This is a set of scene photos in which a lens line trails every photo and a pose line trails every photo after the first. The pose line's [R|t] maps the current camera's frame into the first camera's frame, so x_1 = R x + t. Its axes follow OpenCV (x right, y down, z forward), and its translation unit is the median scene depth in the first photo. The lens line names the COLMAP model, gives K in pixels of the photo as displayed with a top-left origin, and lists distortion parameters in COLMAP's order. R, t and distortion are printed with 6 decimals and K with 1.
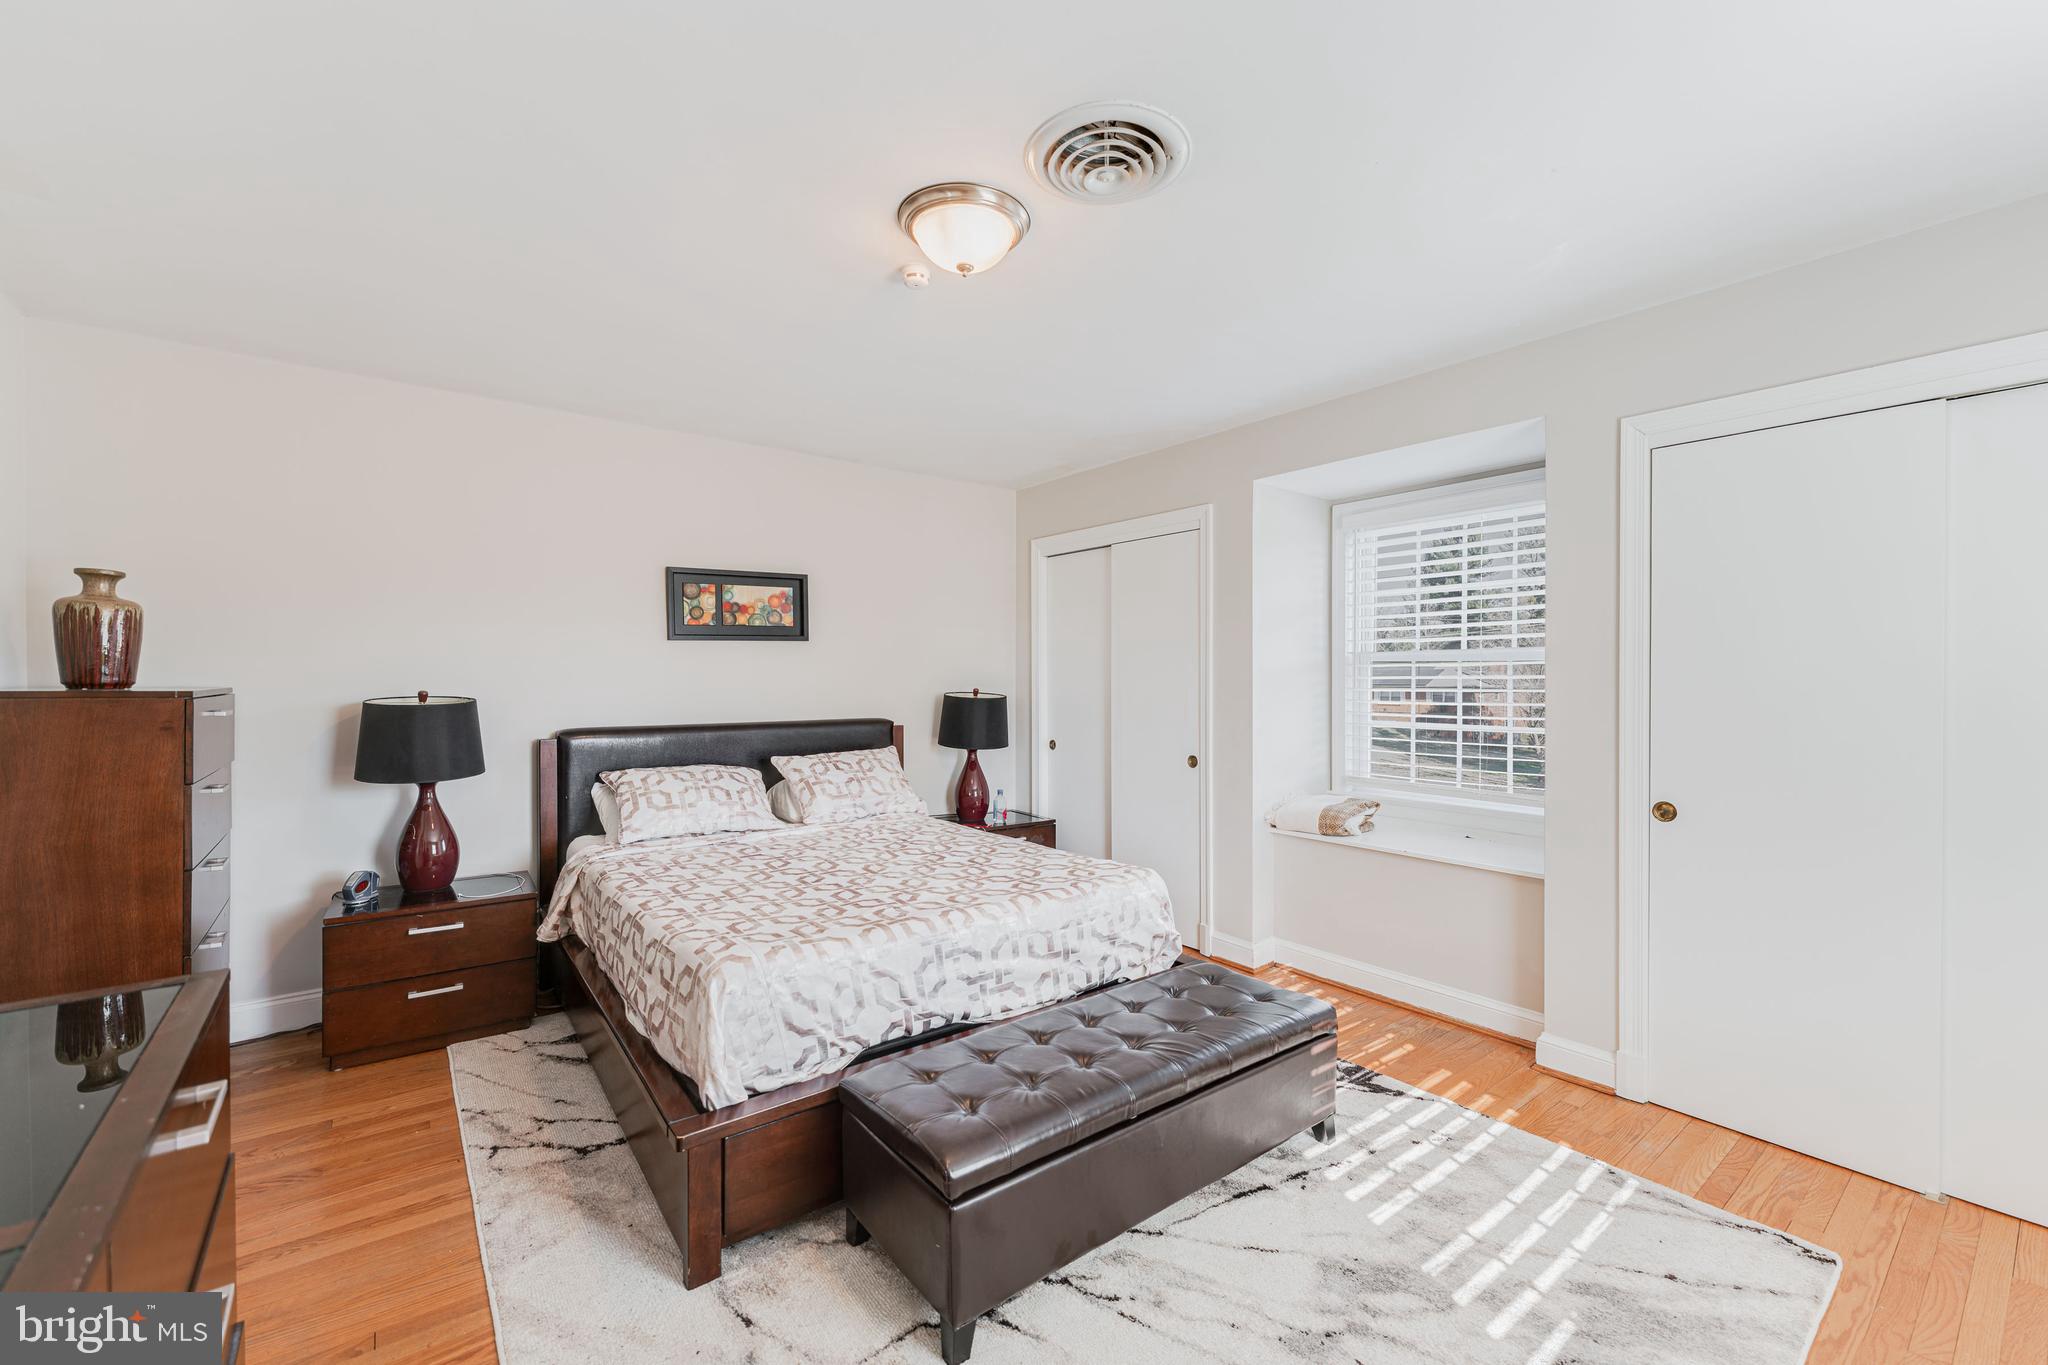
lens RADIAL K [[821.8, 0, 1033.3], [0, 821.8, 682.4], [0, 0, 1]] dist [0.000520, 0.000214]
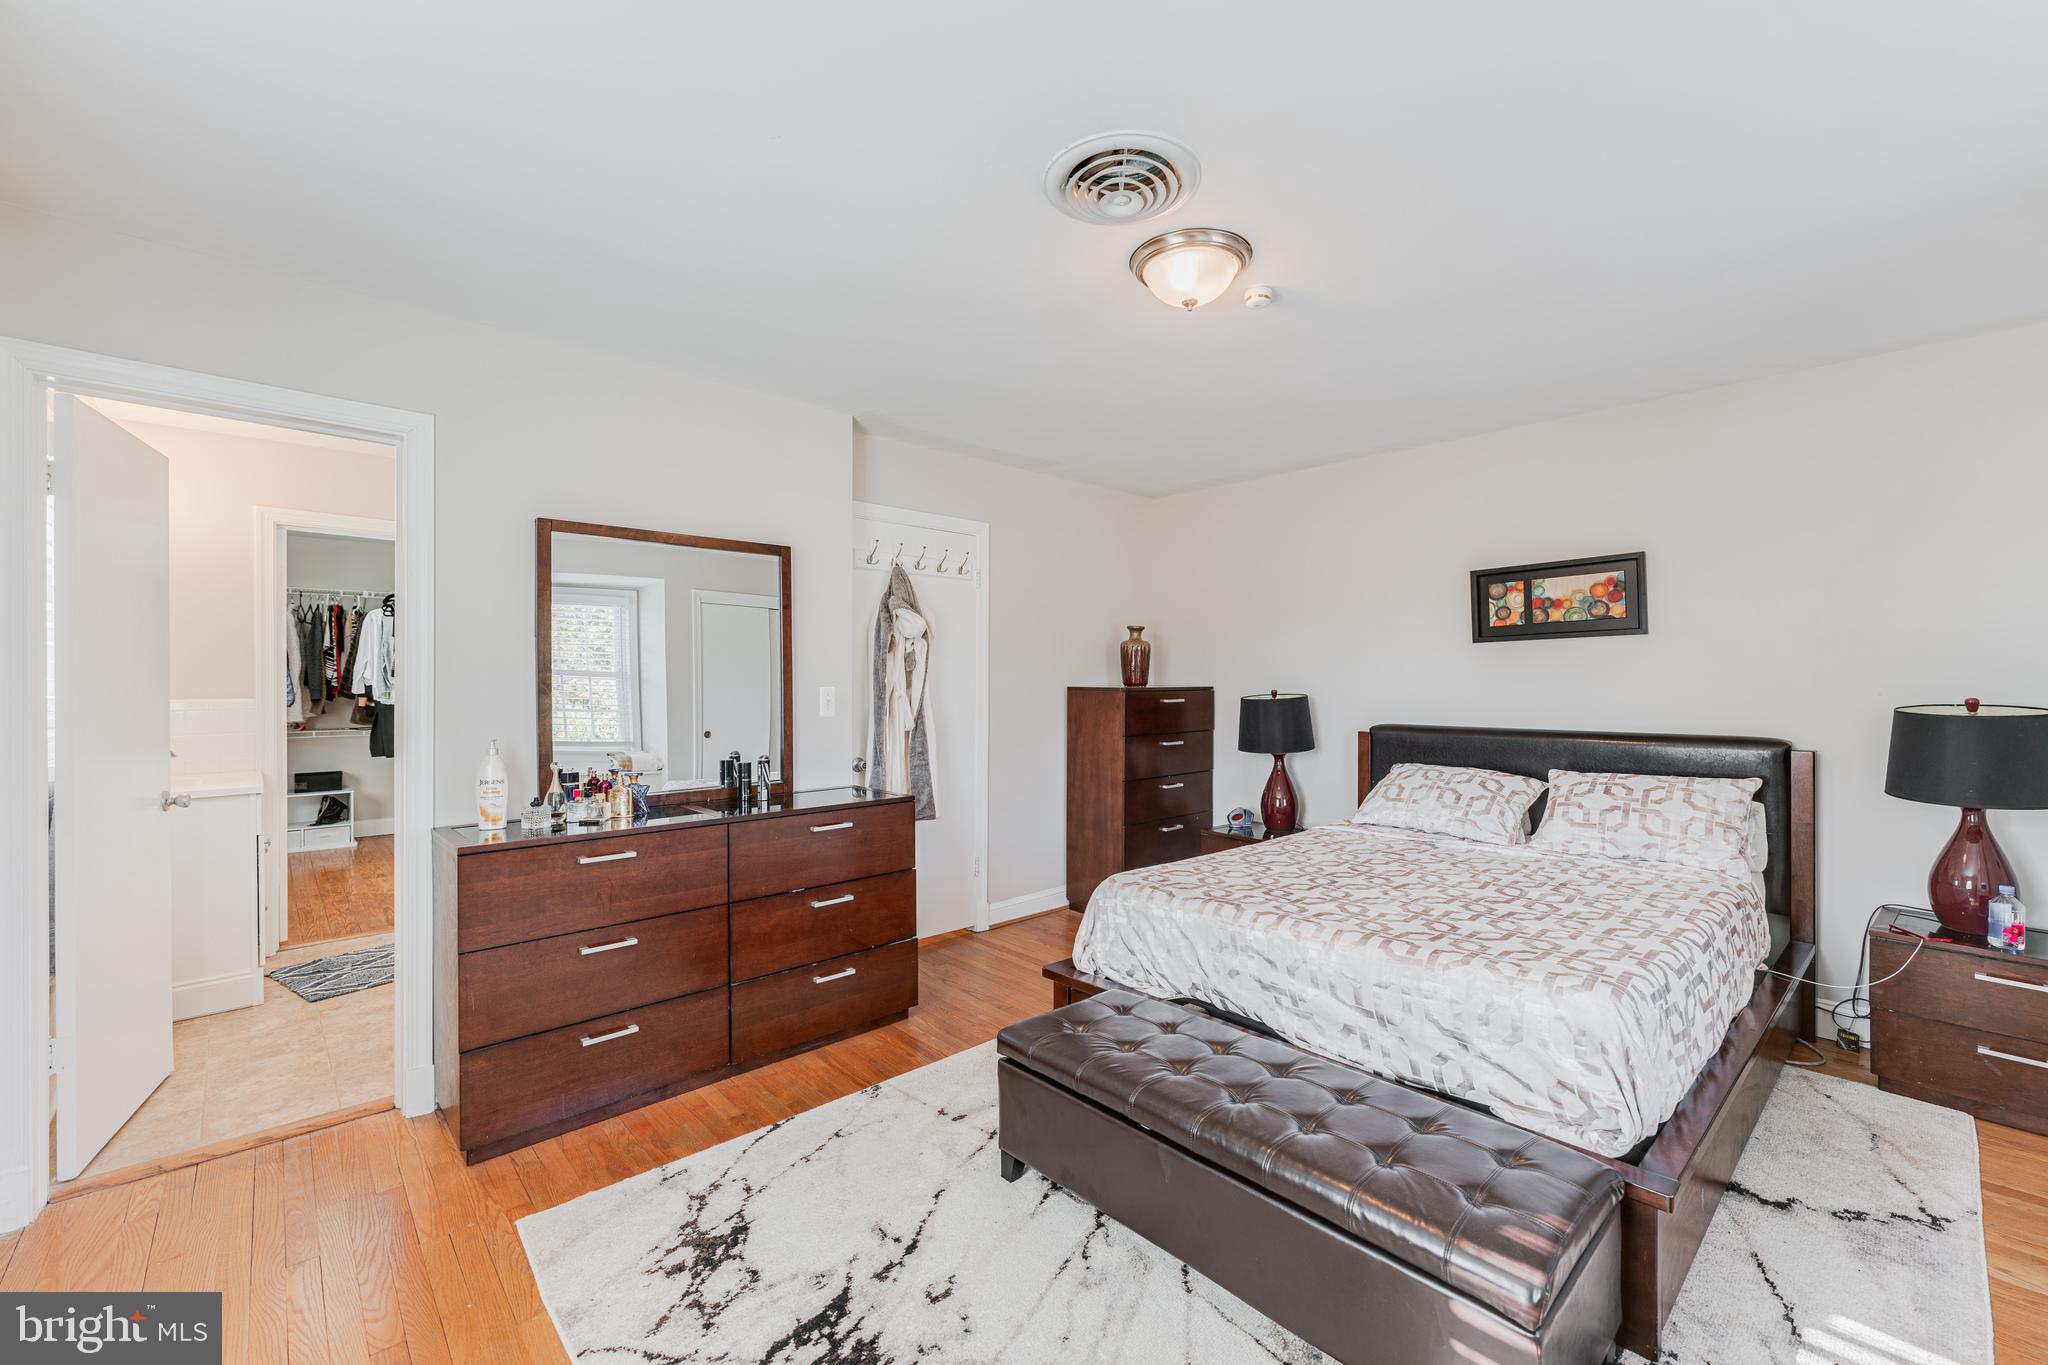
lens RADIAL K [[821.8, 0, 1033.3], [0, 821.8, 682.4], [0, 0, 1]] dist [0.000520, 0.000214]
pose [[0.097941, 0.001331, -0.995191, 0.621120], [-0.004018, 0.999991, 0.000942, -0.002160], [0.995184, 0.003906, 0.097946, 0.438356]]
